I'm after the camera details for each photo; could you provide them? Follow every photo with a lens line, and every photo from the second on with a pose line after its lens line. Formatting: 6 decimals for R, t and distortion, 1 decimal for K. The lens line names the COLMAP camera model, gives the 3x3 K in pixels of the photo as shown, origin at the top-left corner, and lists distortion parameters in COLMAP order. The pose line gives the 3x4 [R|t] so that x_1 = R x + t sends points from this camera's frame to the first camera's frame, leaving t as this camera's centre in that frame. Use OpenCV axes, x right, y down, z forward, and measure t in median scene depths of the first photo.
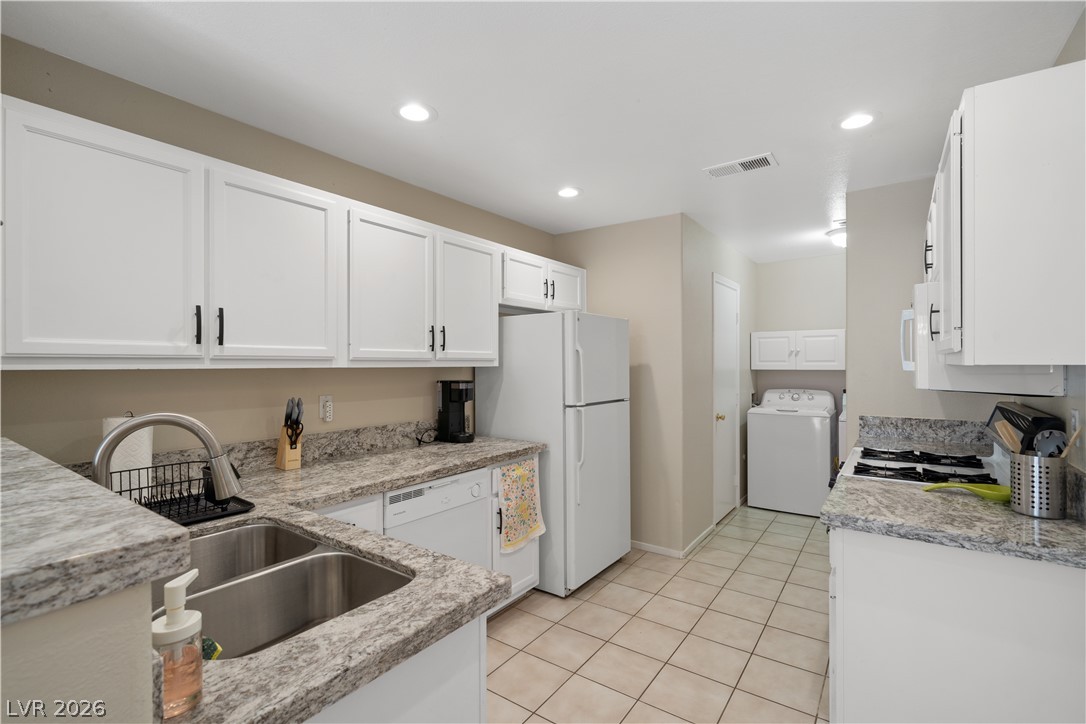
lens RADIAL K [[492.3, 0, 540.3], [0, 492.3, 367.6], [0, 0, 1]] dist [-0.000147, -0.000022]
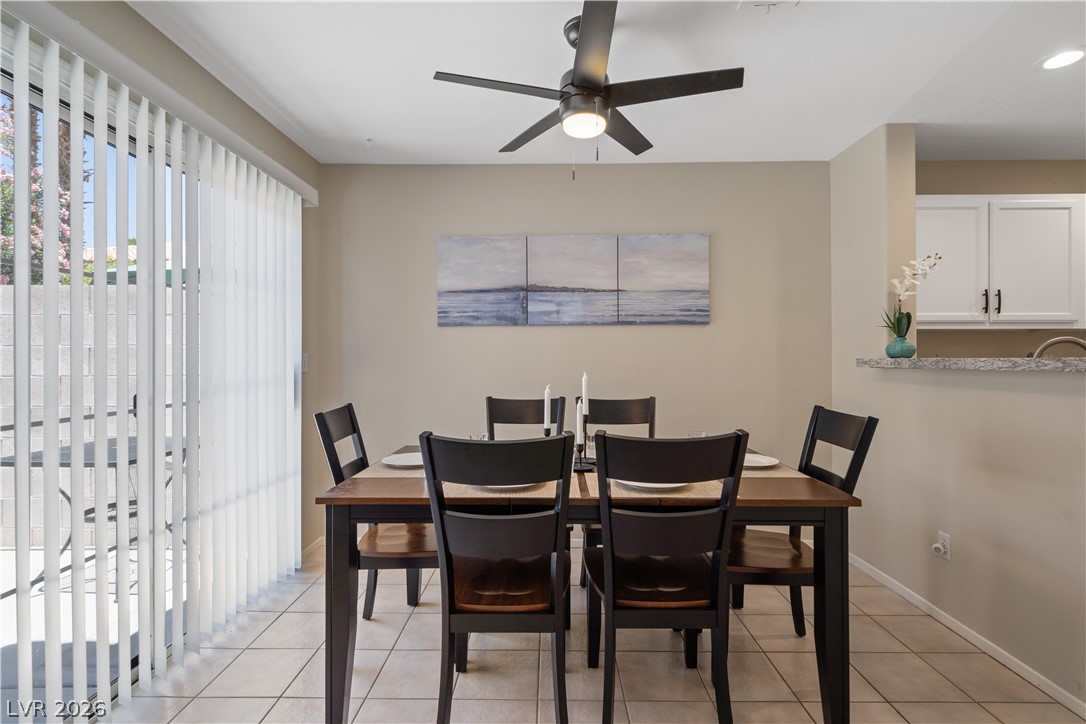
lens RADIAL K [[515.6, 0, 543.1], [0, 515.6, 359.1], [0, 0, 1]] dist [0.000496, 0.000302]
pose [[0.576624, 0.002415, -0.817006, -0.089114], [-0.004844, 0.999988, -0.000463, 0.064787], [0.816996, 0.004225, 0.576628, -0.682020]]
